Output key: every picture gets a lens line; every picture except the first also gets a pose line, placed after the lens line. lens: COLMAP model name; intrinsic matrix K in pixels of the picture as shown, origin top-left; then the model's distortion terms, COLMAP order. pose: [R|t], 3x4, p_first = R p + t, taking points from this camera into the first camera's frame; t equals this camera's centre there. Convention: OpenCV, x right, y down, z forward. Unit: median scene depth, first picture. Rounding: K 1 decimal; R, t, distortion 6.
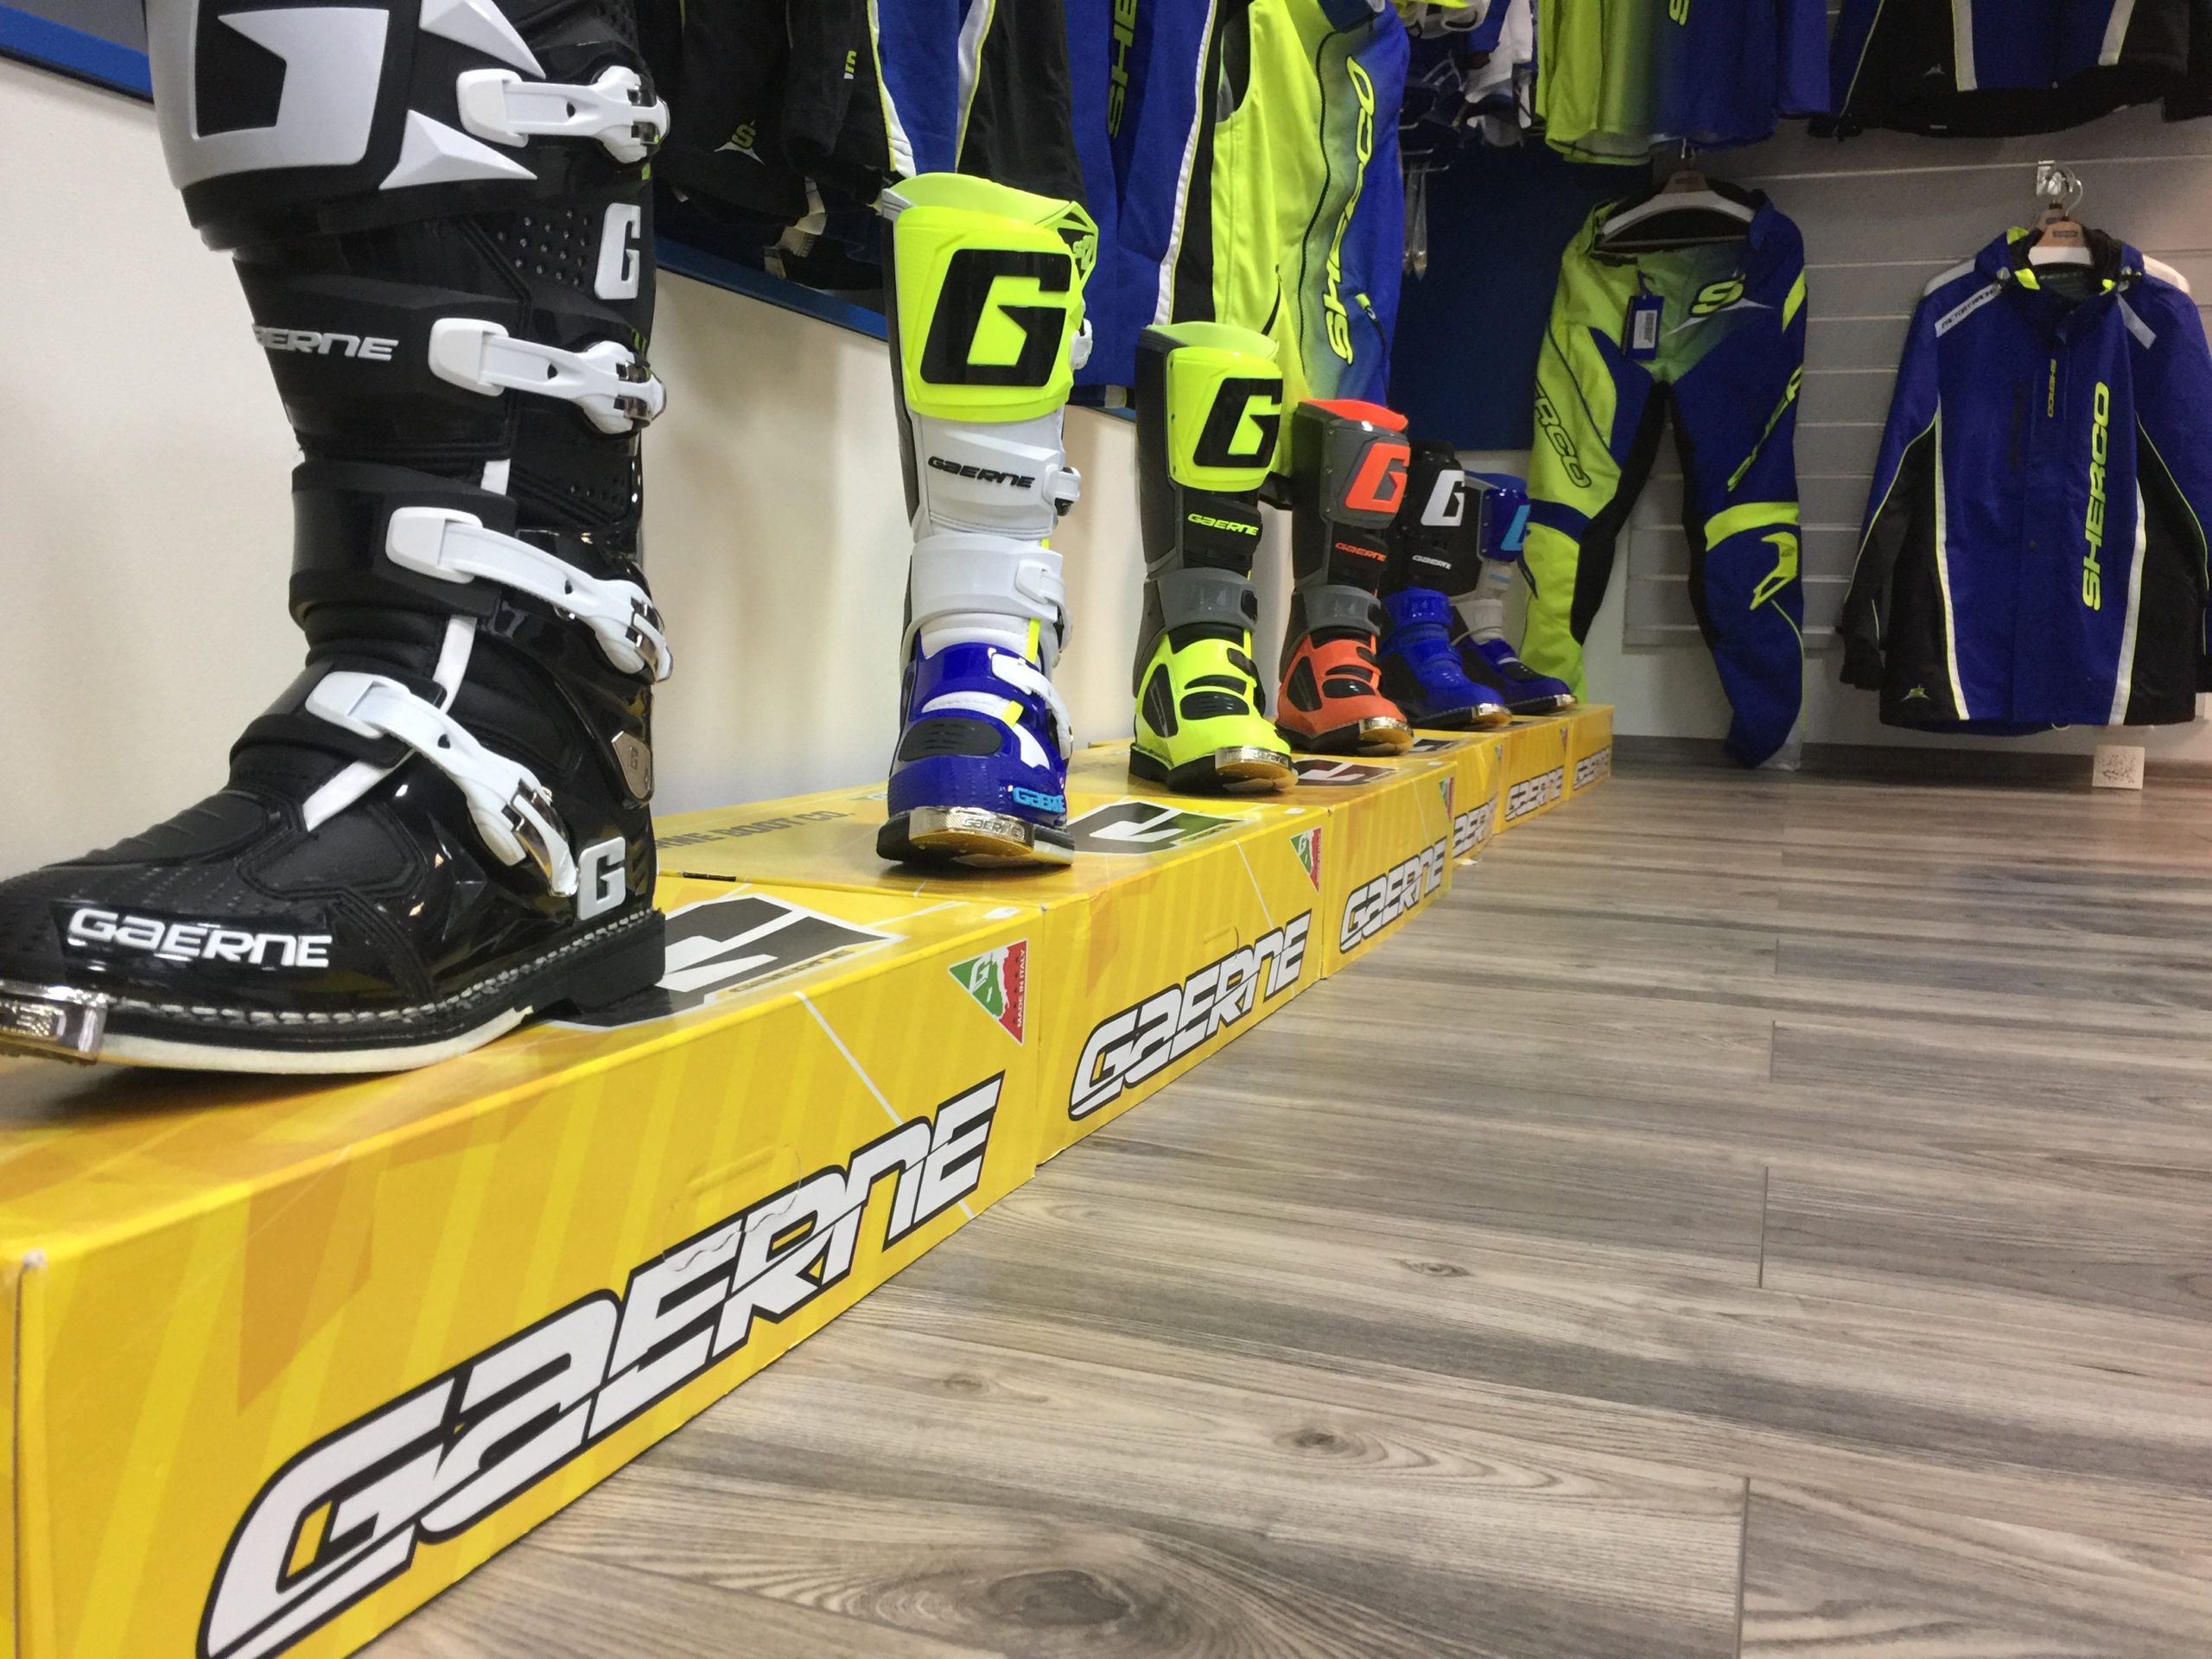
lens RADIAL K [[1888.5, 0, 1119.9], [0, 1888.5, 821.8], [0, 0, 1]] dist [0.085043, -0.124186]
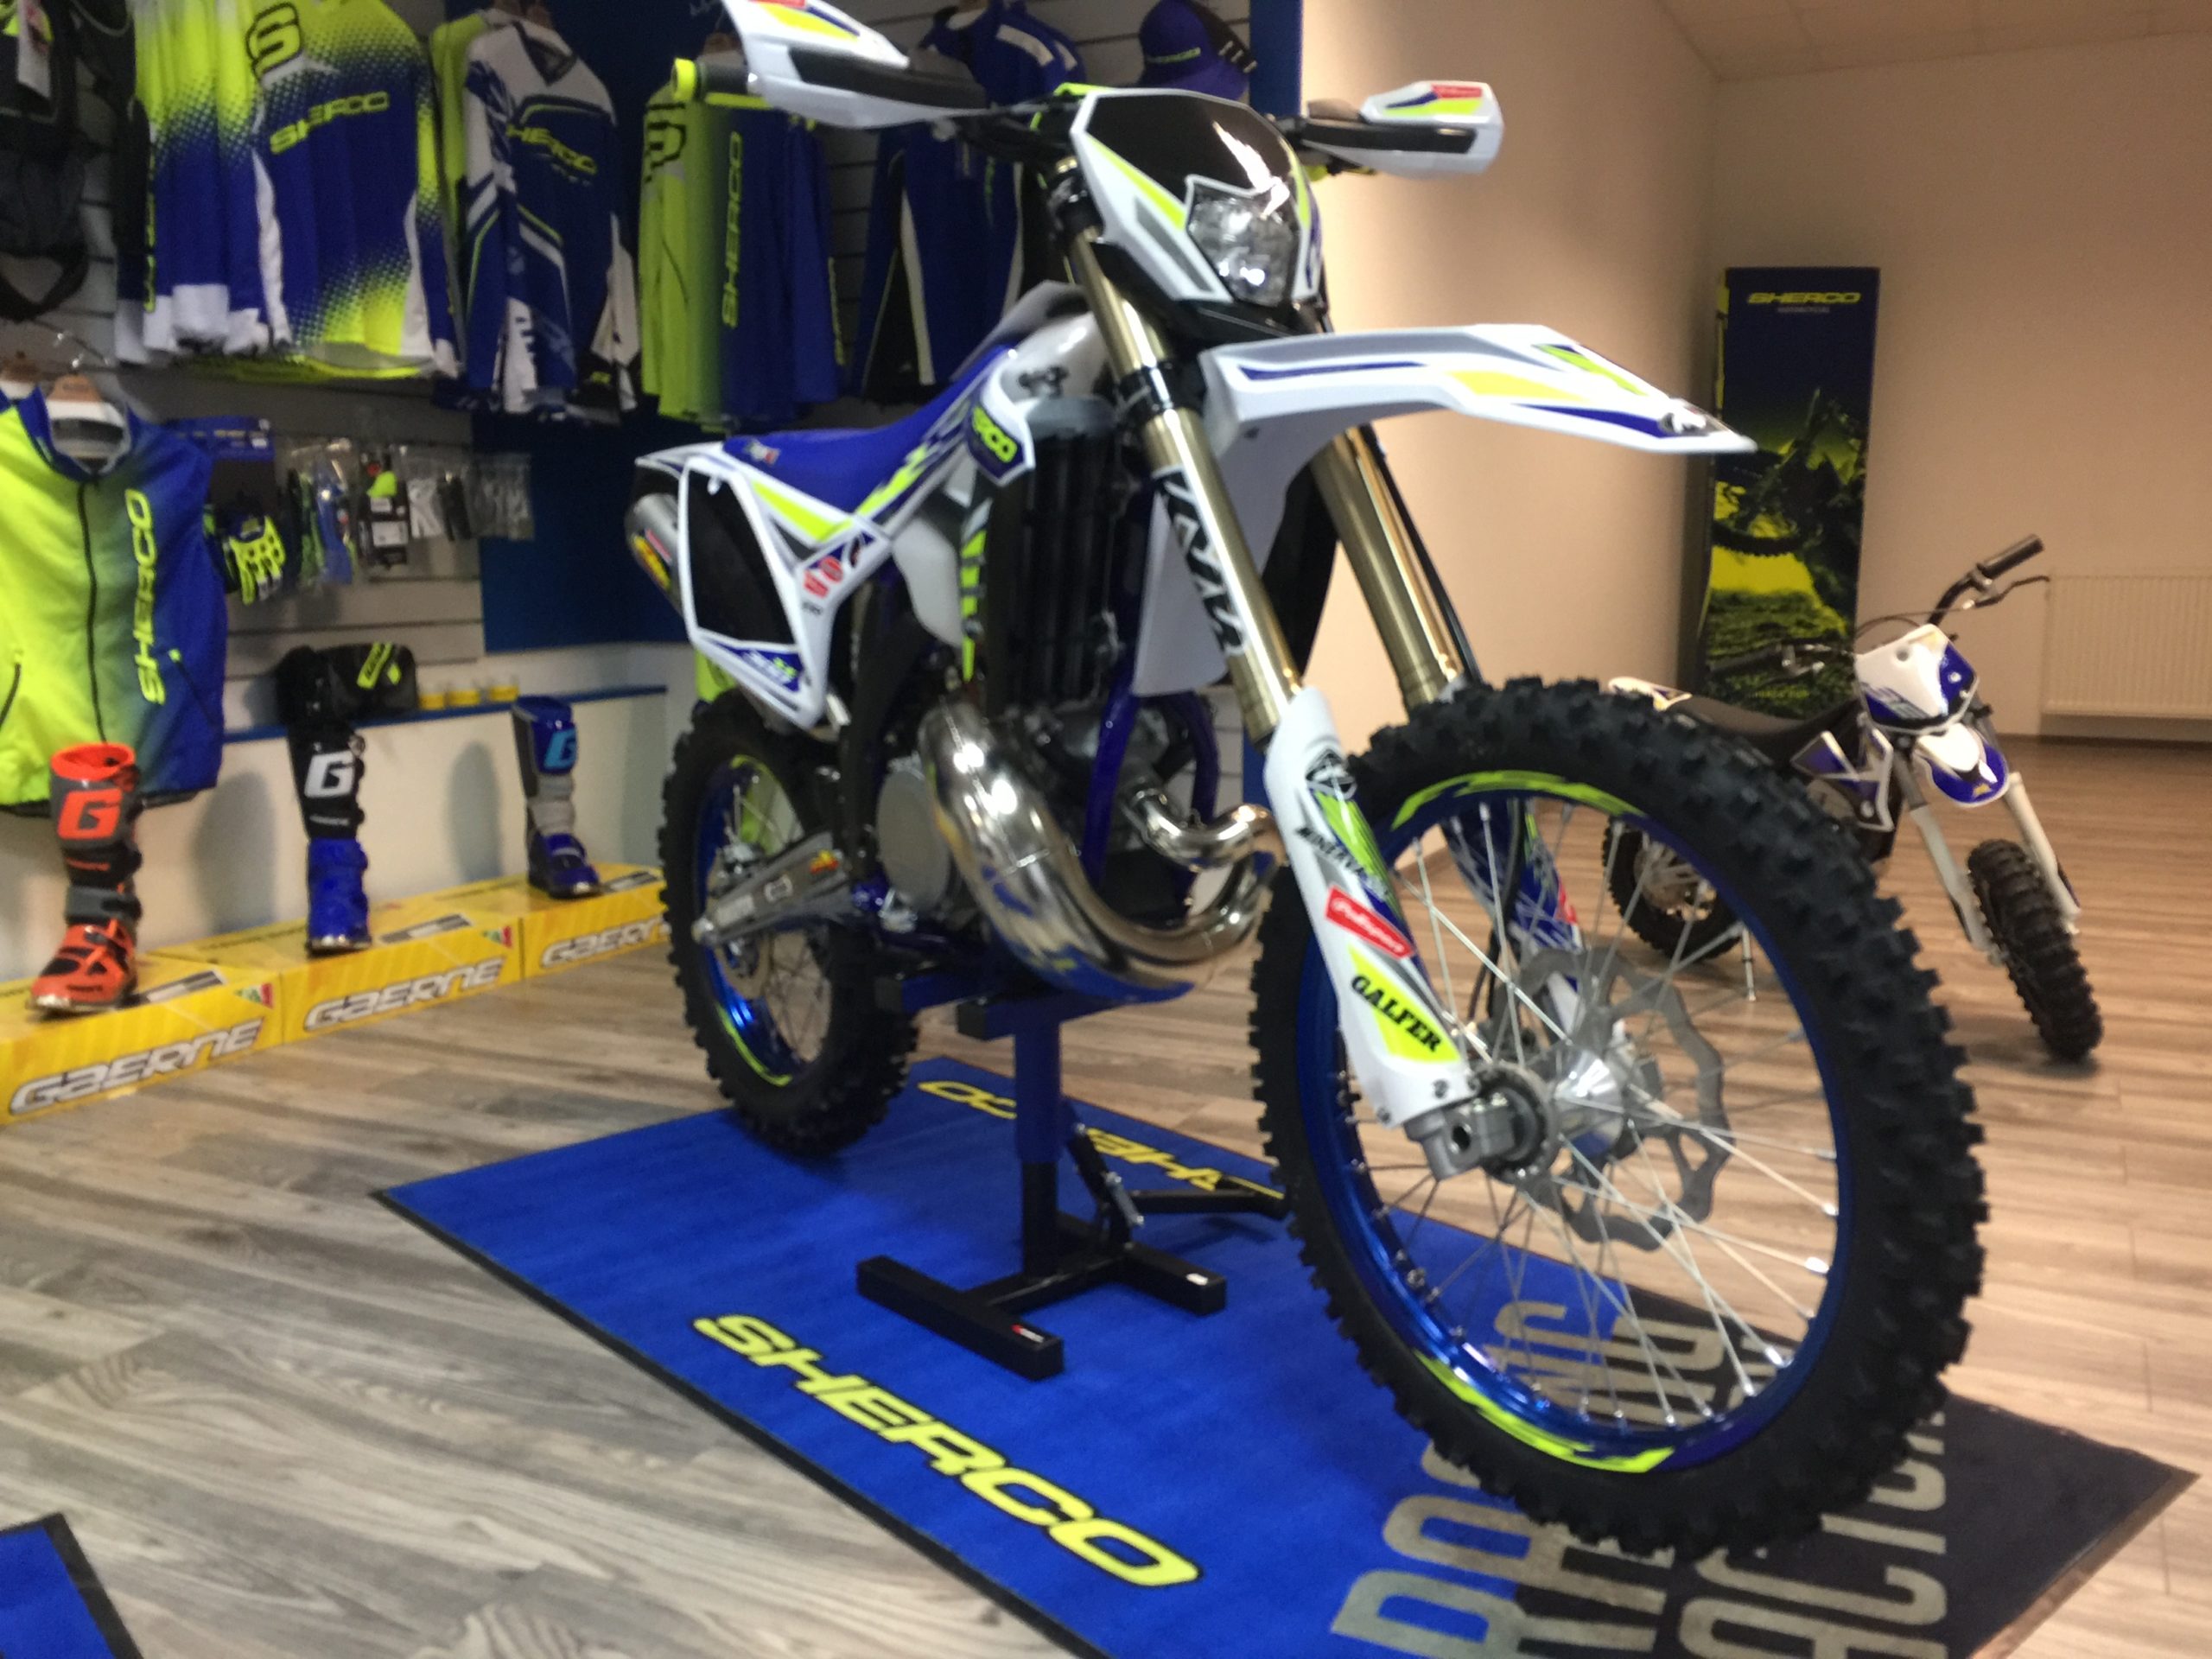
lens RADIAL K [[1888.5, 0, 1119.9], [0, 1888.5, 821.8], [0, 0, 1]] dist [0.085043, -0.124186]
pose [[0.992980, -0.013556, -0.117506, 0.968655], [0.017827, 0.999215, 0.035375, -0.192696], [0.116934, -0.037222, 0.992442, -0.289886]]
